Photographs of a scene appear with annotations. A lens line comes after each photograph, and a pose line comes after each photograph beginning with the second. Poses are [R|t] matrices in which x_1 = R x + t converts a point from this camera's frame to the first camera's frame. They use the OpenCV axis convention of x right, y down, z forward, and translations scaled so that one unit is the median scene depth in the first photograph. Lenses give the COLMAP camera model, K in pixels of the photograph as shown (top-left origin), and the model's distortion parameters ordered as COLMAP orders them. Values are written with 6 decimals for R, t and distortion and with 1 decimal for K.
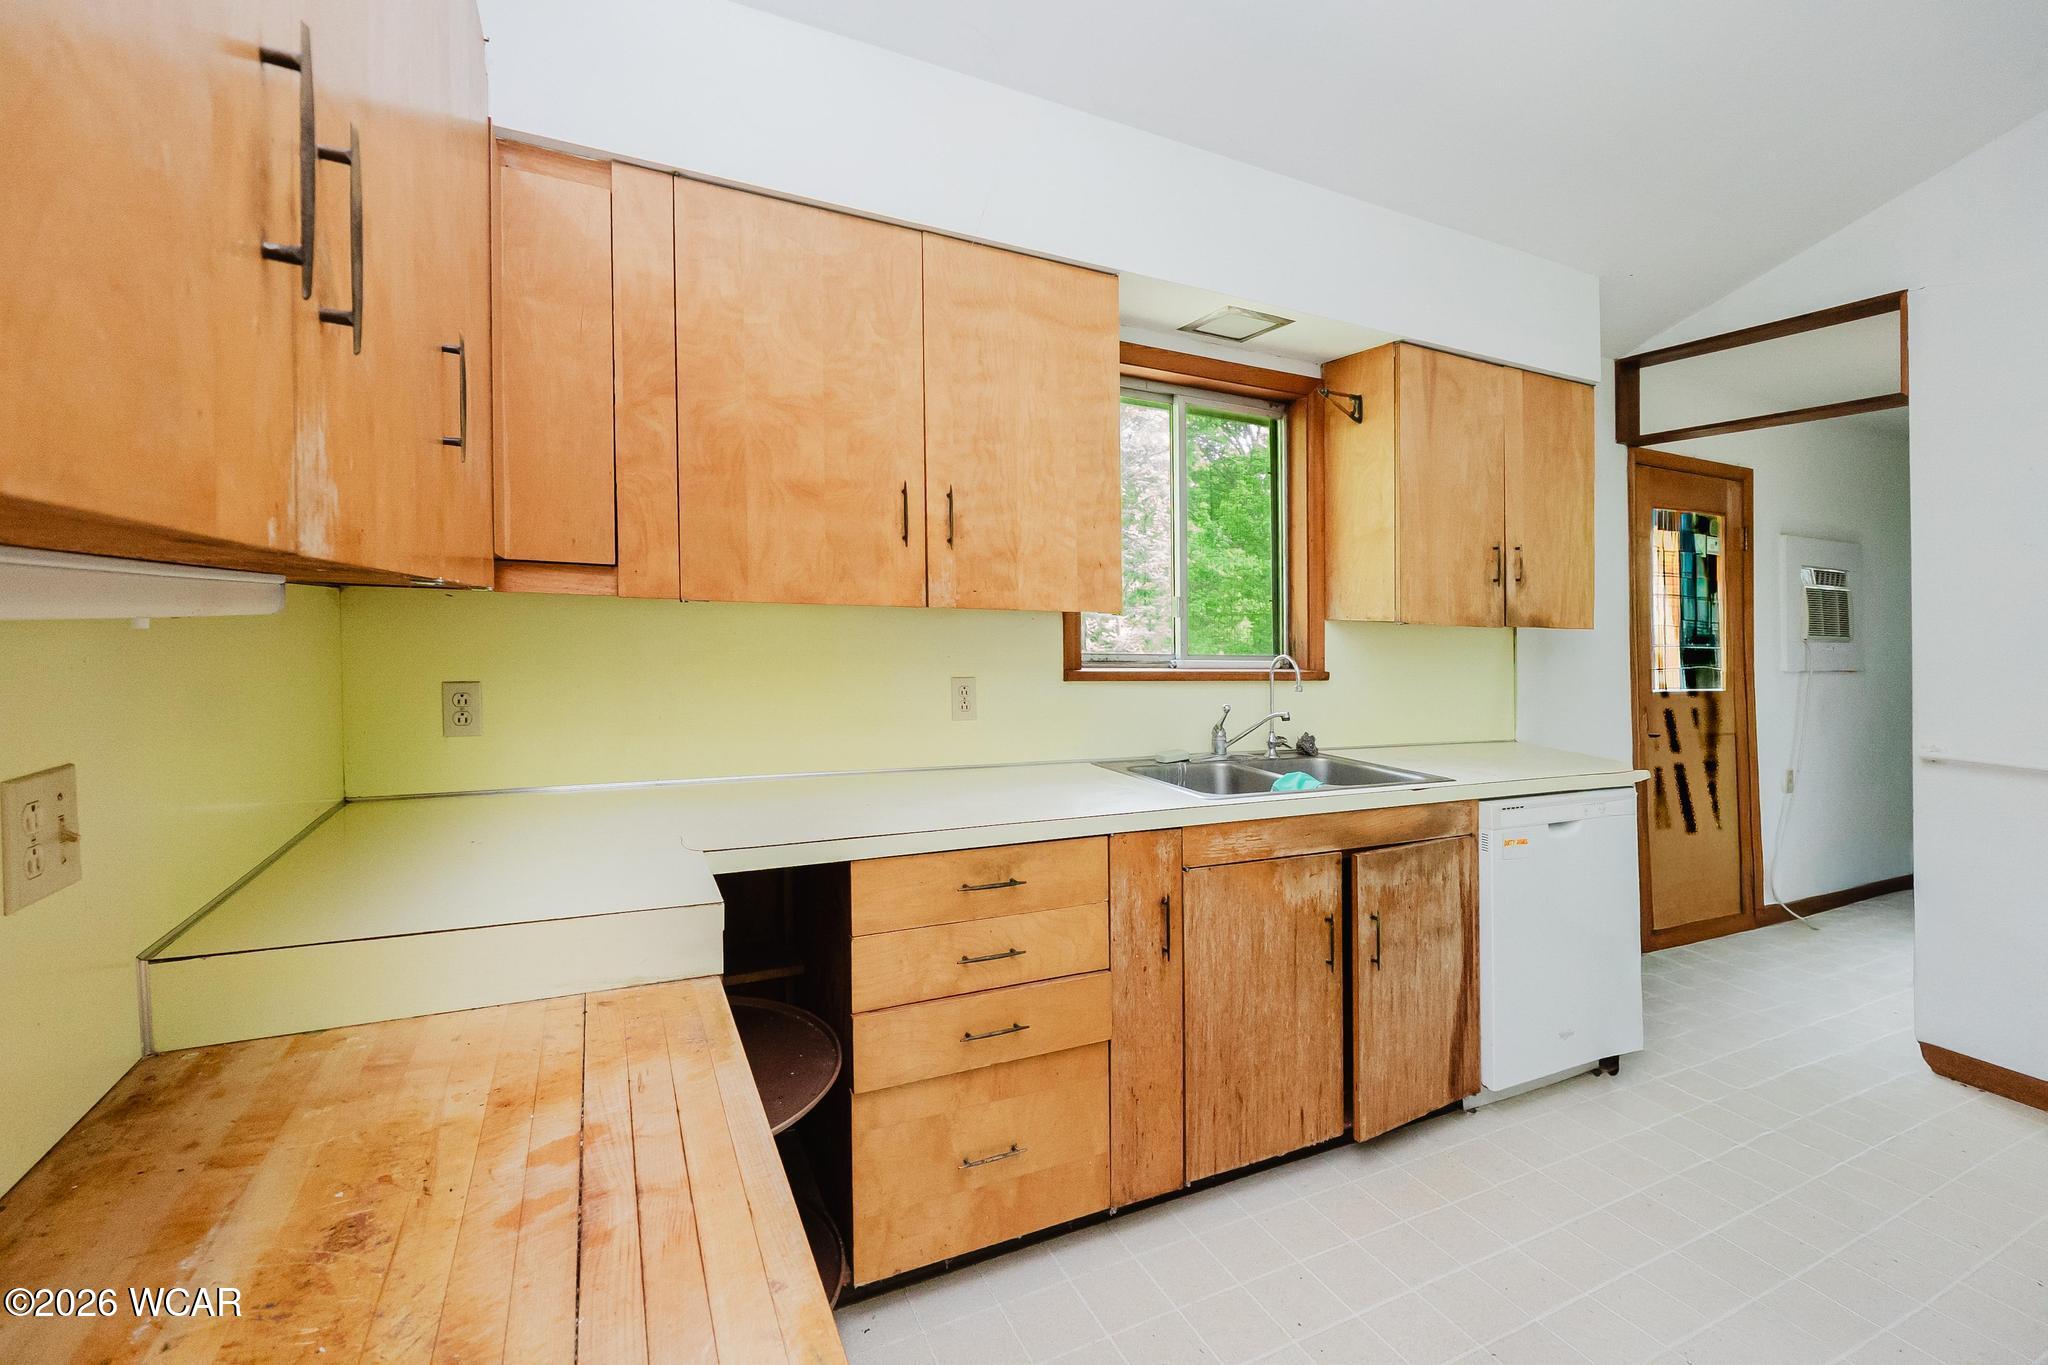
lens RADIAL K [[882.1, 0, 1003.3], [0, 882.1, 663.0], [0, 0, 1]] dist [-0.007726, -0.000506]
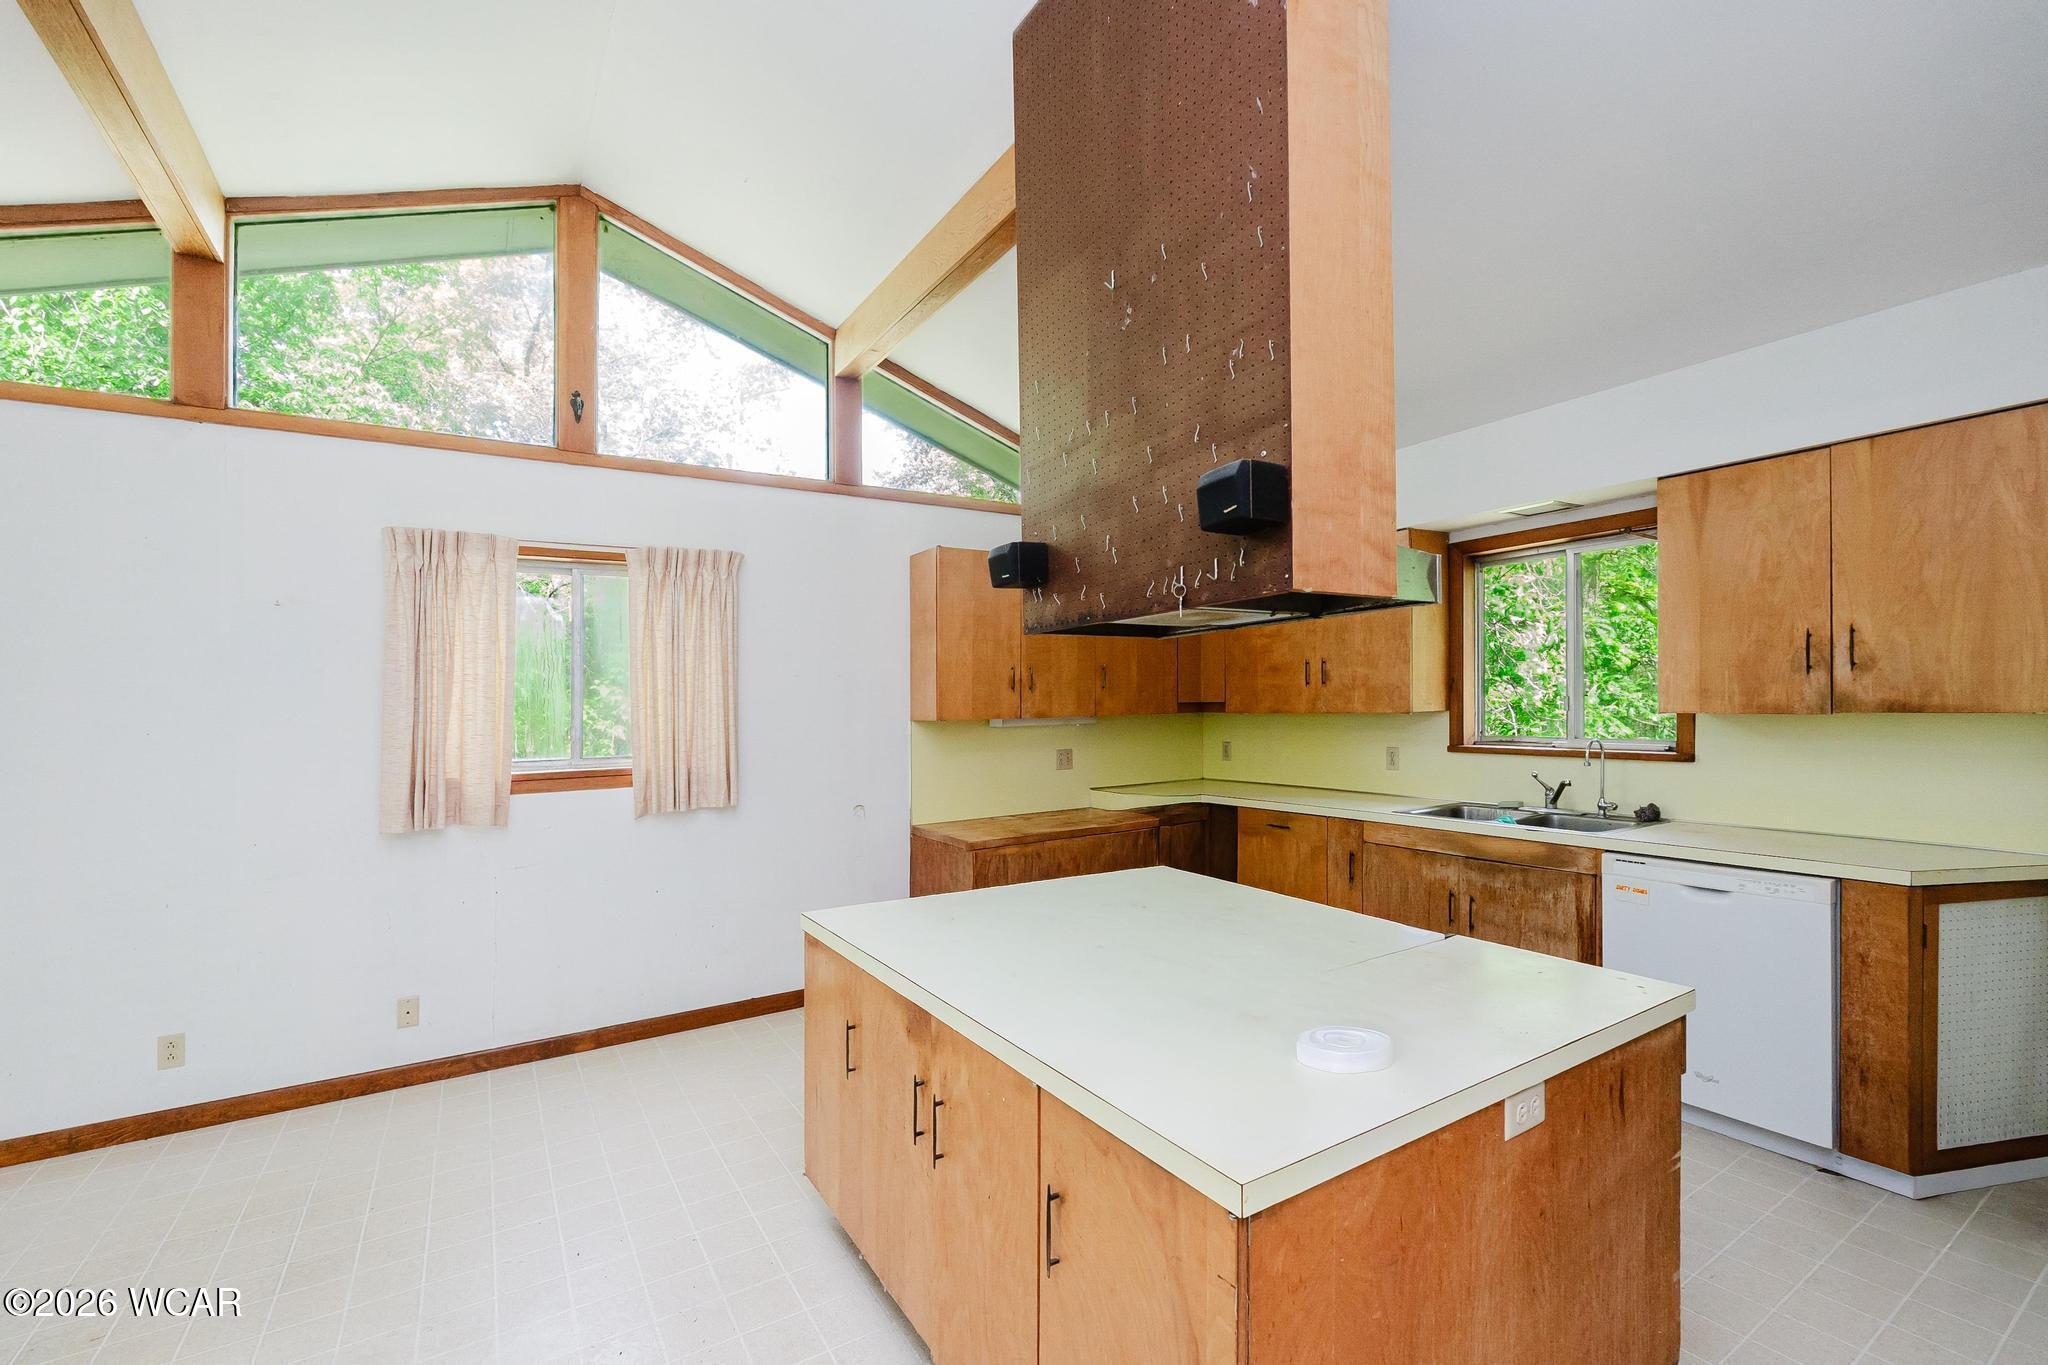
lens RADIAL K [[882.1, 0, 1003.5], [0, 882.1, 647.2], [0, 0, 1]] dist [-0.007726, -0.000506]
pose [[0.090192, -0.092498, -0.991620, 2.038010], [-0.030381, 0.994959, -0.095573, 0.010228], [0.995461, 0.038746, 0.086927, -0.006208]]
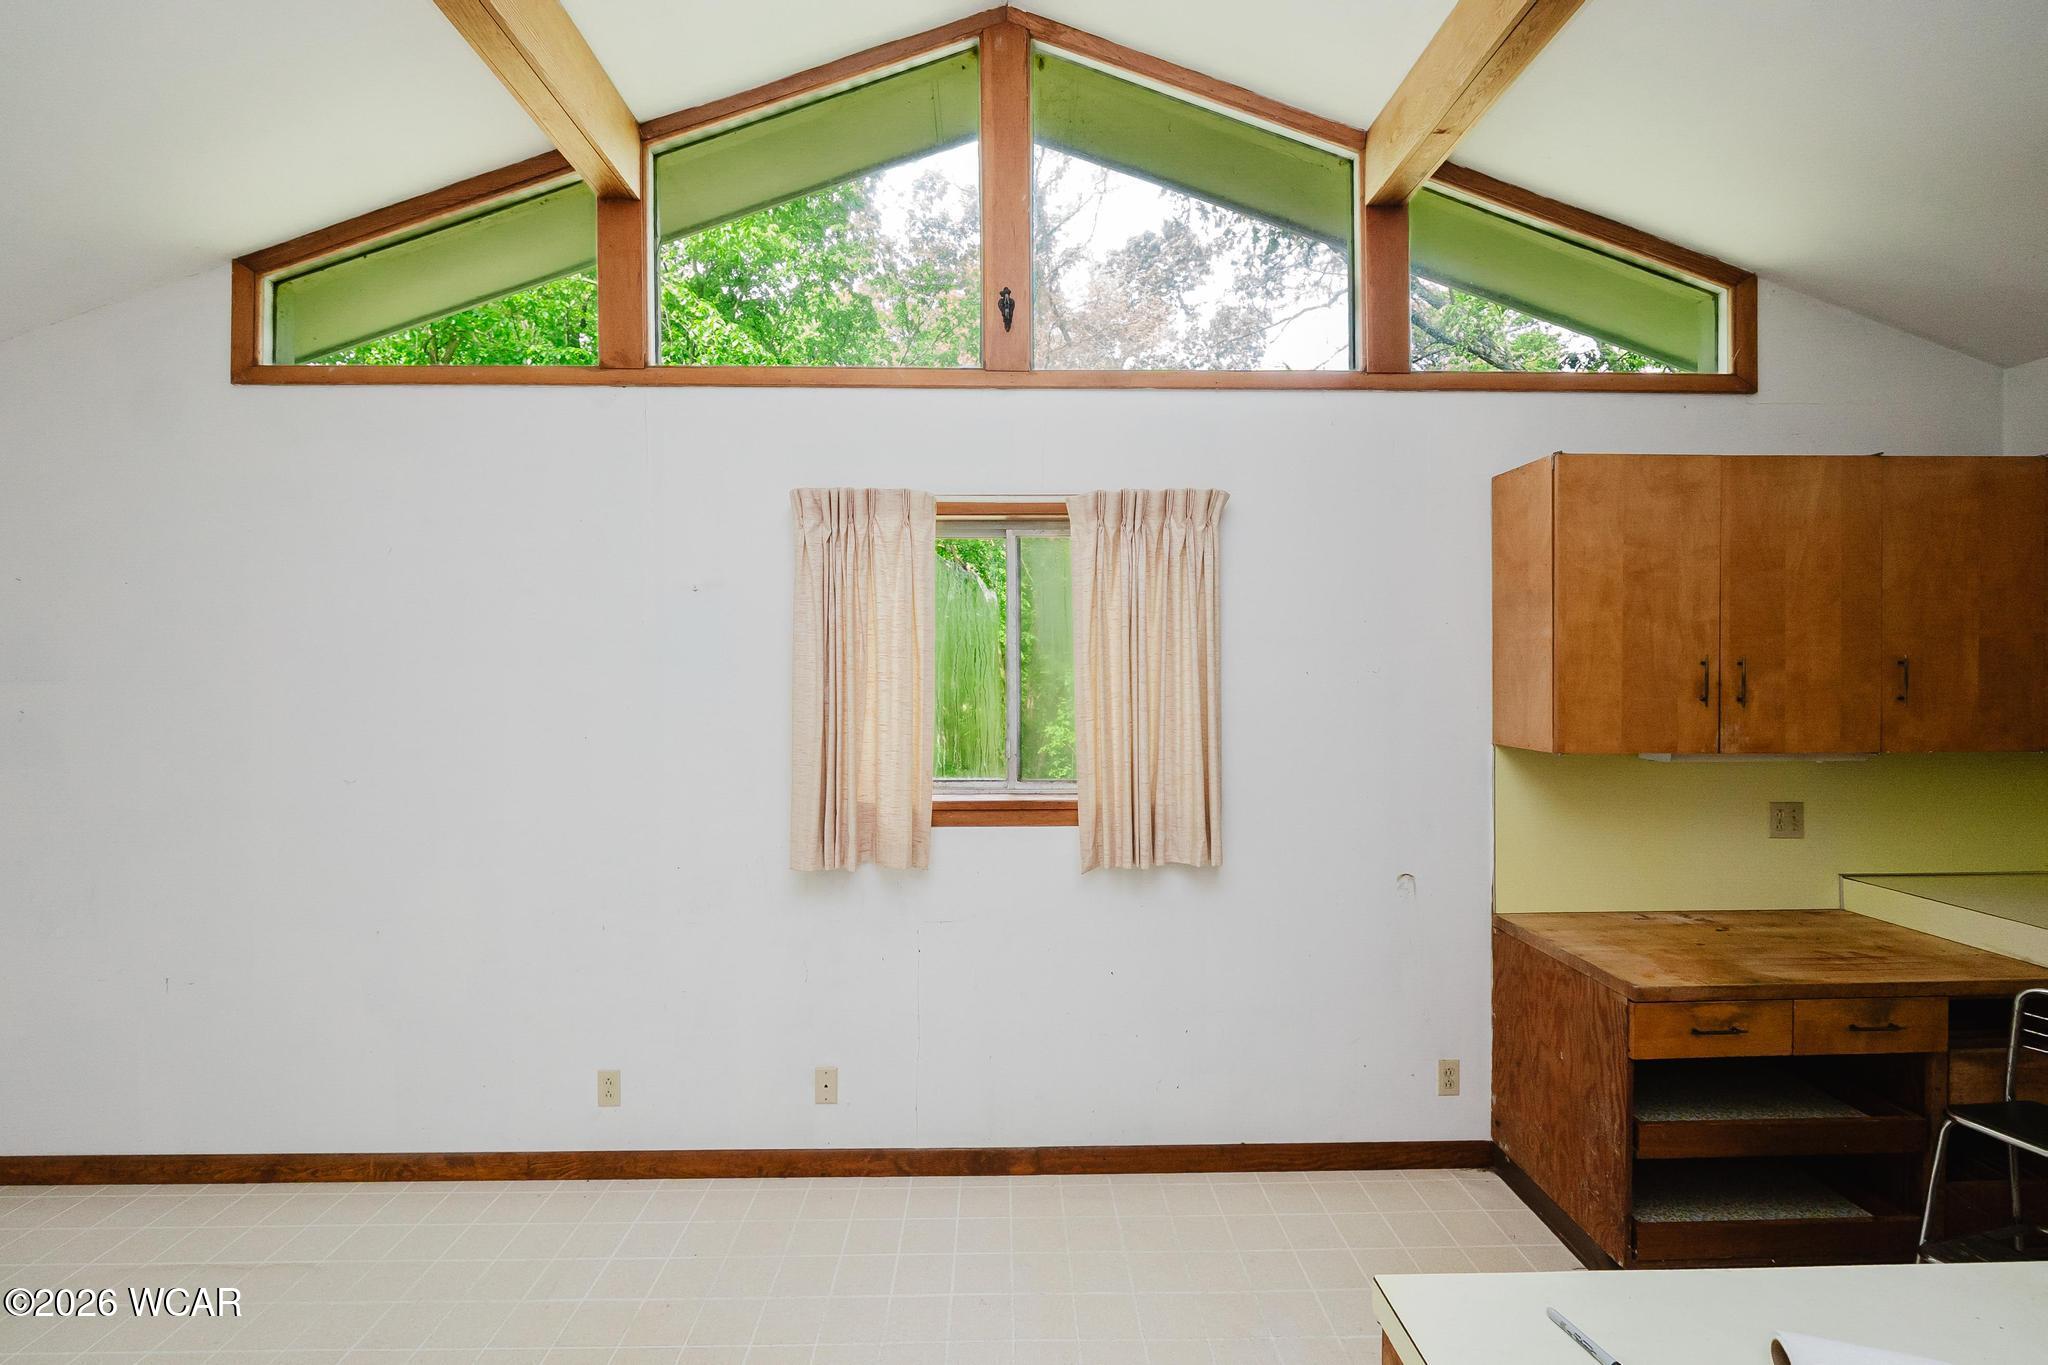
lens RADIAL K [[882.1, 0, 1024.6], [0, 882.1, 678.0], [0, 0, 1]] dist [-0.007726, -0.000506]
pose [[-0.400367, -0.015133, -0.916230, 1.318862], [-0.053460, 0.998546, 0.006868, -0.090312], [0.914794, 0.051732, -0.400594, -0.171133]]
